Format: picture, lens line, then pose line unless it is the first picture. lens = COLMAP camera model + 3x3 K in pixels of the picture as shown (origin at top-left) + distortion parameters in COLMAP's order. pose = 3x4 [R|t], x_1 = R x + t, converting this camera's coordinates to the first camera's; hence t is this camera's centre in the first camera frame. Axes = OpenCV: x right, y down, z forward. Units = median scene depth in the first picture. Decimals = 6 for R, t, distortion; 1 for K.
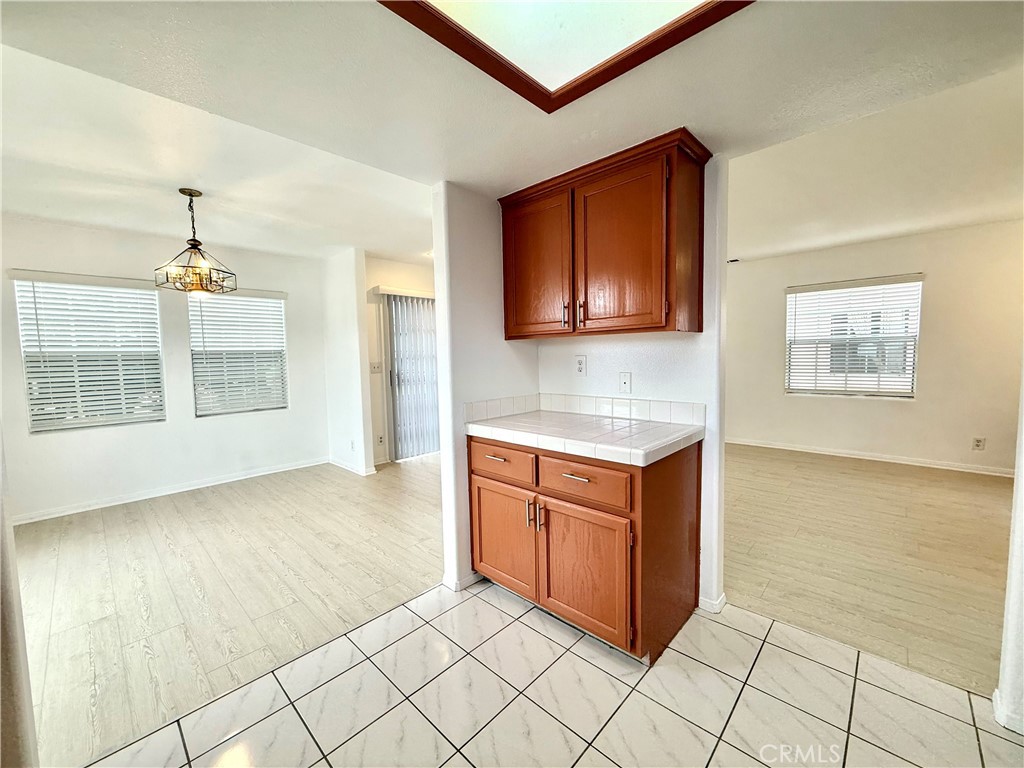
lens RADIAL K [[410.1, 0, 510.7], [0, 410.1, 387.0], [0, 0, 1]] dist [-0.001757, 0.000367]
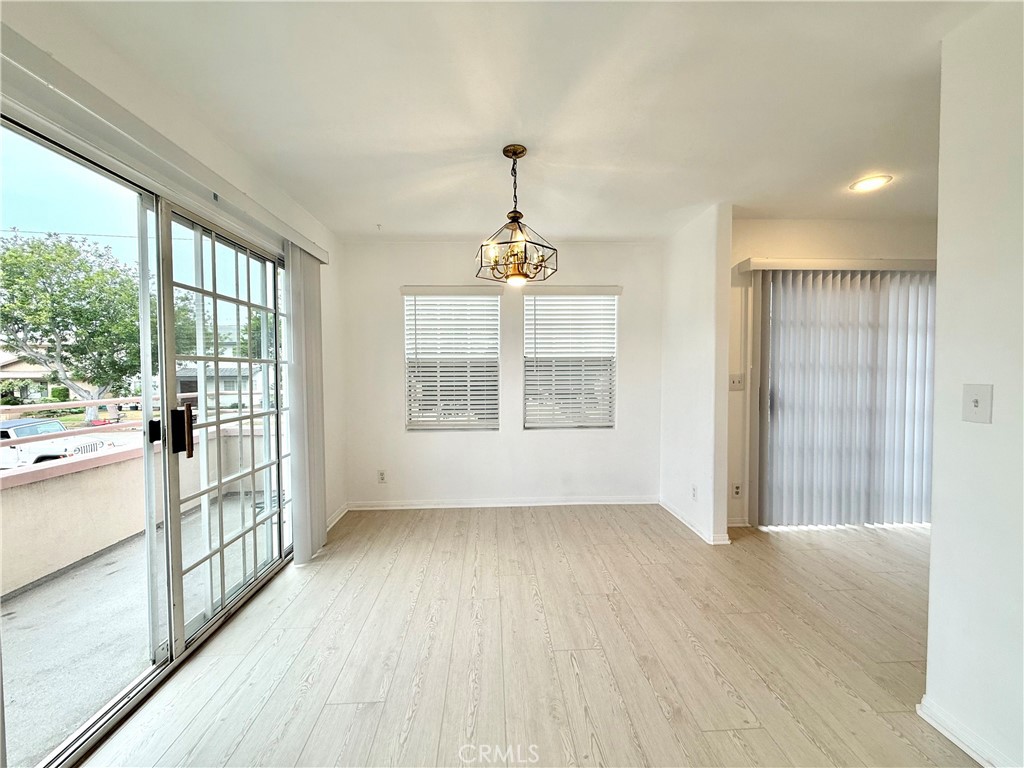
lens RADIAL K [[410.1, 0, 510.3], [0, 410.1, 385.0], [0, 0, 1]] dist [-0.001757, 0.000367]
pose [[0.725286, 0.040320, -0.687266, -0.157654], [-0.062026, 0.998051, -0.006904, -0.017851], [0.685648, 0.047635, 0.726373, 0.301664]]
